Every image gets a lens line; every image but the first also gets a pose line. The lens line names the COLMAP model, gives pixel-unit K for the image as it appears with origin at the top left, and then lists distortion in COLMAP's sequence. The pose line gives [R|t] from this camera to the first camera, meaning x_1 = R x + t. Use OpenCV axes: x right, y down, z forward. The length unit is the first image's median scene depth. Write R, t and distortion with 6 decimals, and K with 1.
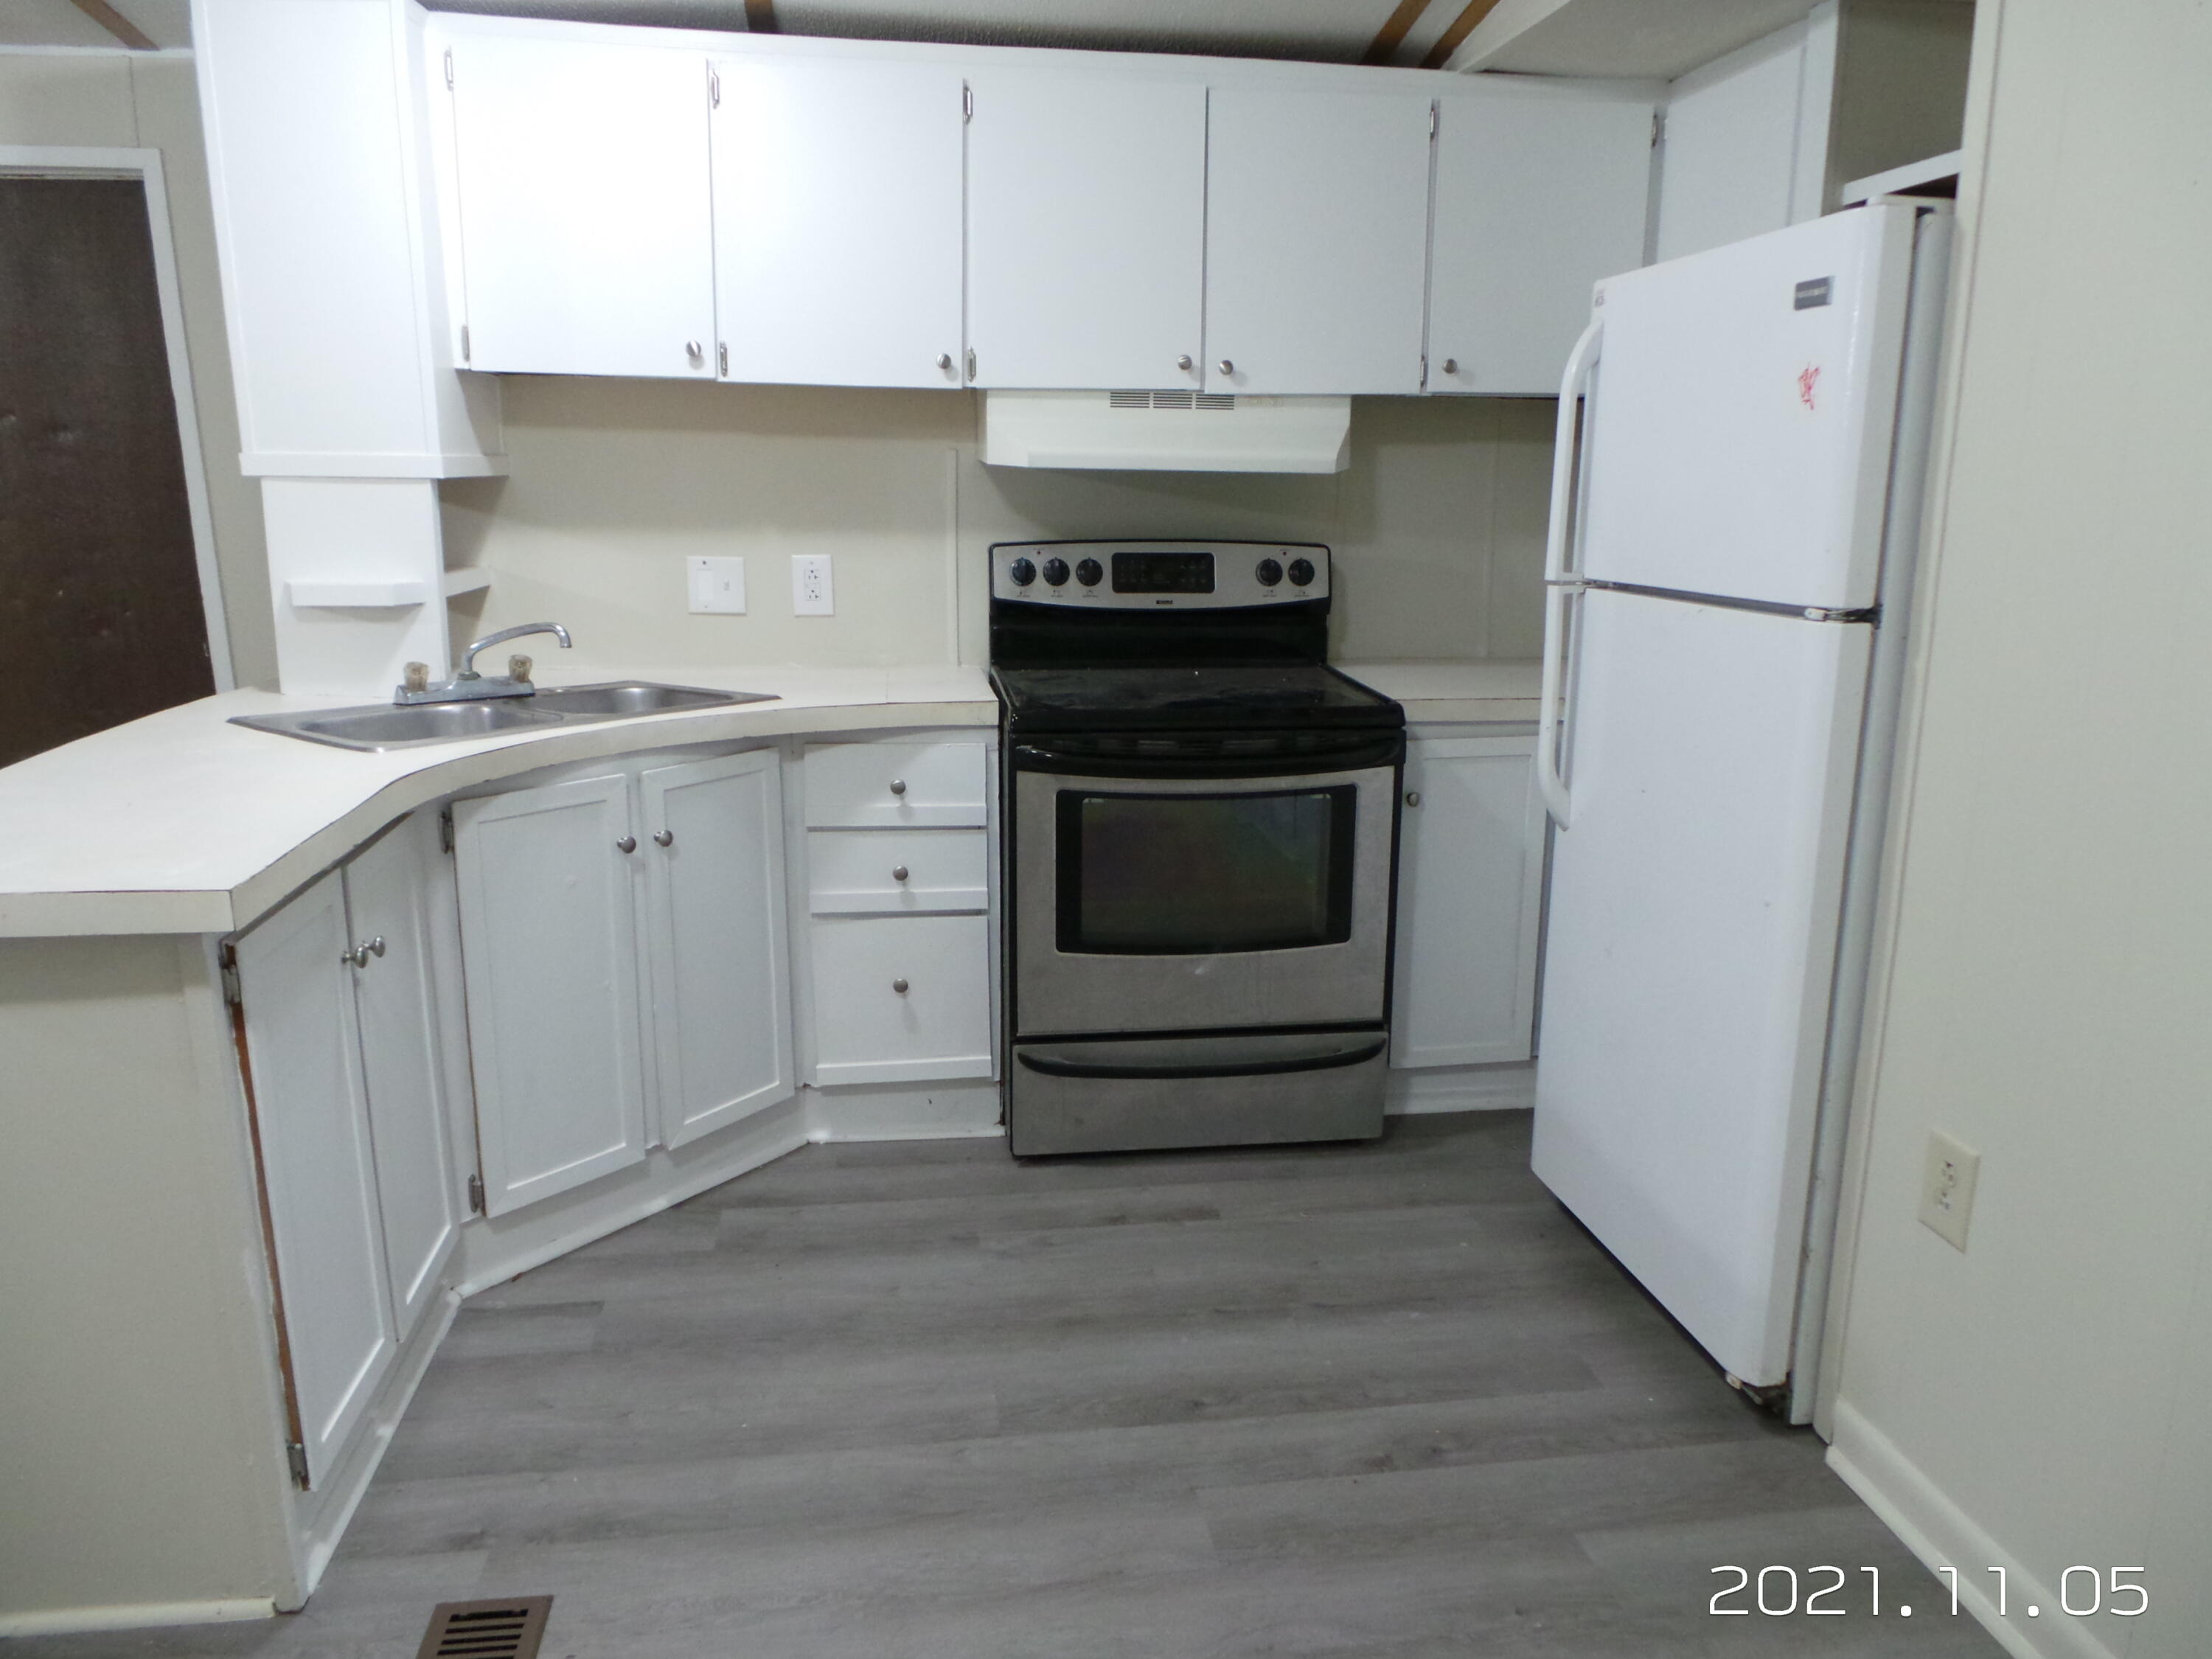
lens RADIAL K [[1529.0, 0, 1108.0], [0, 1529.0, 833.0], [0, 0, 1]] dist [-0.012706, -0.013883]
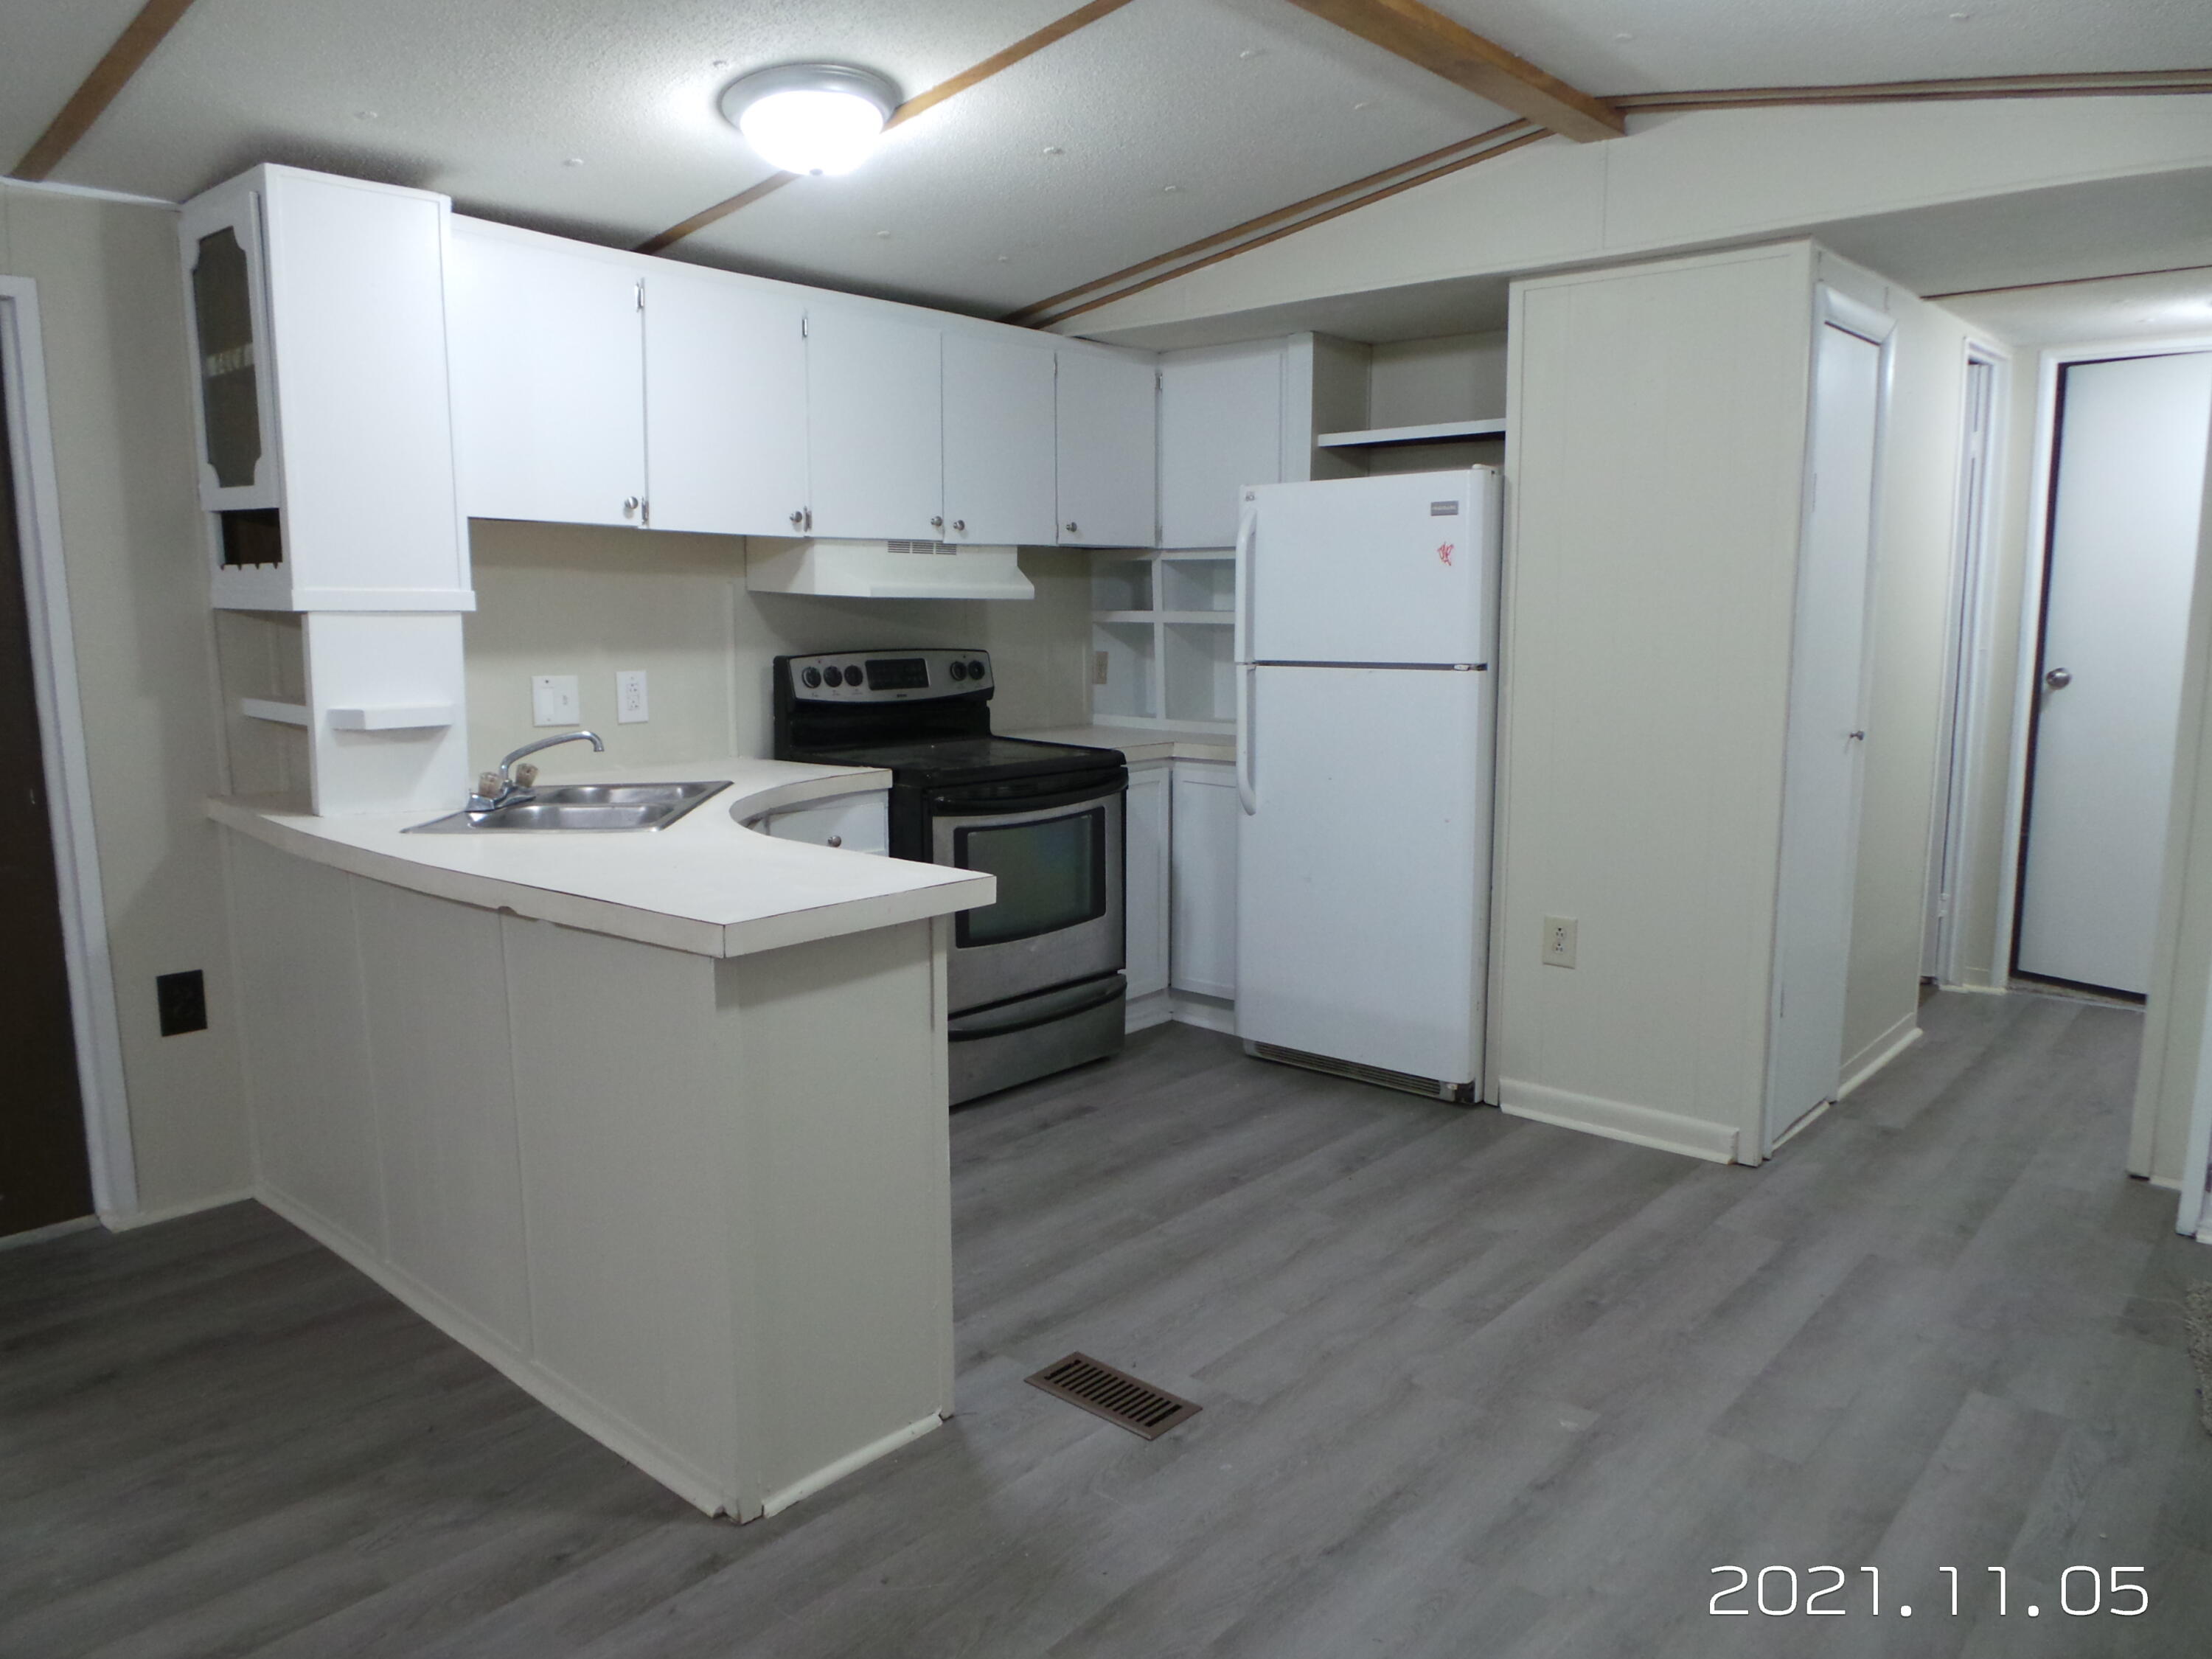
lens RADIAL K [[1529.0, 0, 1113.2], [0, 1529.0, 827.2], [0, 0, 1]] dist [-0.012706, -0.013883]
pose [[0.760482, -0.105133, 0.640791, -0.763389], [0.155270, 0.987622, -0.022235, 0.022375], [-0.630522, 0.116405, 0.767393, -0.136996]]
